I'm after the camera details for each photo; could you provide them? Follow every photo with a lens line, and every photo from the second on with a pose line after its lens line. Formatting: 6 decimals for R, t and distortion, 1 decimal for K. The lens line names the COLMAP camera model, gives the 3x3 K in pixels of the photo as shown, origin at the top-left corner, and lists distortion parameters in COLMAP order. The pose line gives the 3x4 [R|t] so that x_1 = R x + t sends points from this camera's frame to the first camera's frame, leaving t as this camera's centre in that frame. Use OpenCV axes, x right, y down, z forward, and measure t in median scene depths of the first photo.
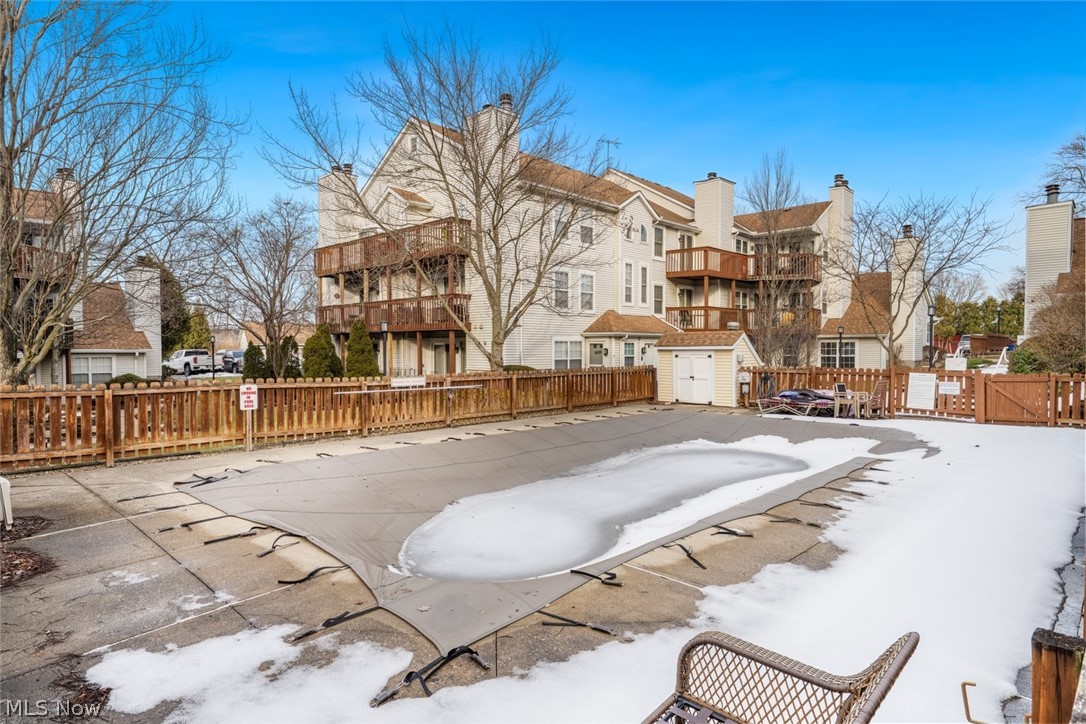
lens RADIAL K [[596.4, 0, 541.6], [0, 596.4, 393.1], [0, 0, 1]] dist [0.000222, 0.000097]
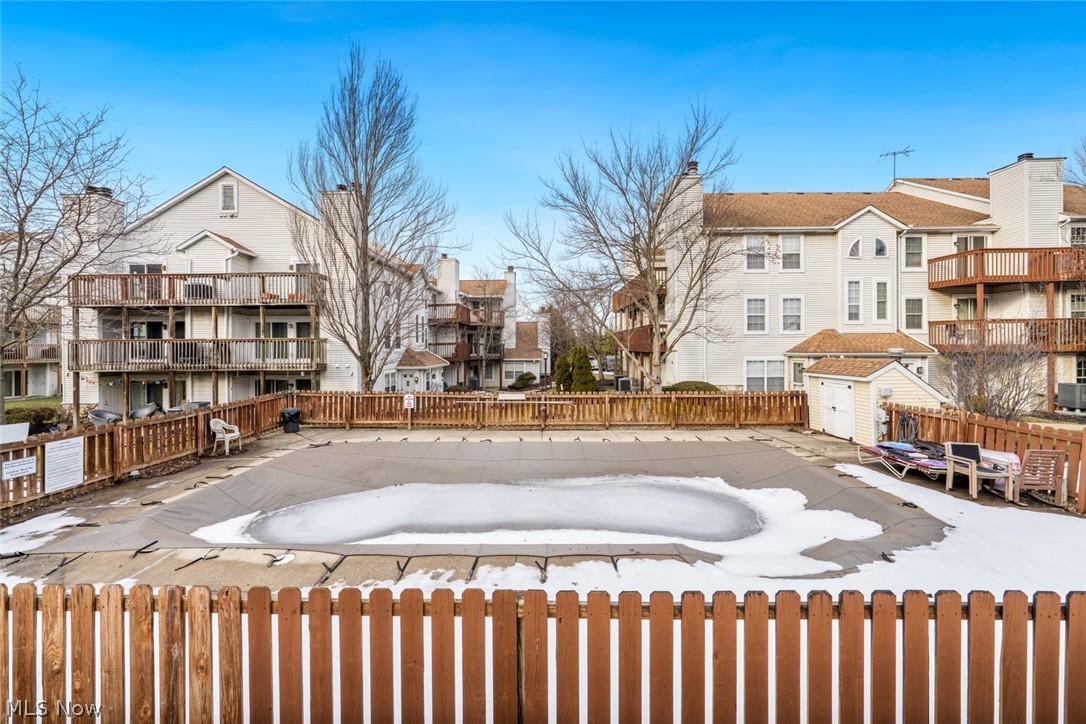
lens RADIAL K [[414.4, 0, 539.6], [0, 414.4, 365.9], [0, 0, 1]] dist [-0.002175, -0.000191]
pose [[0.690294, 0.027034, -0.723024, 0.330216], [-0.051309, 0.998615, -0.011647, -0.050214], [0.721708, 0.045138, 0.690725, 0.186842]]
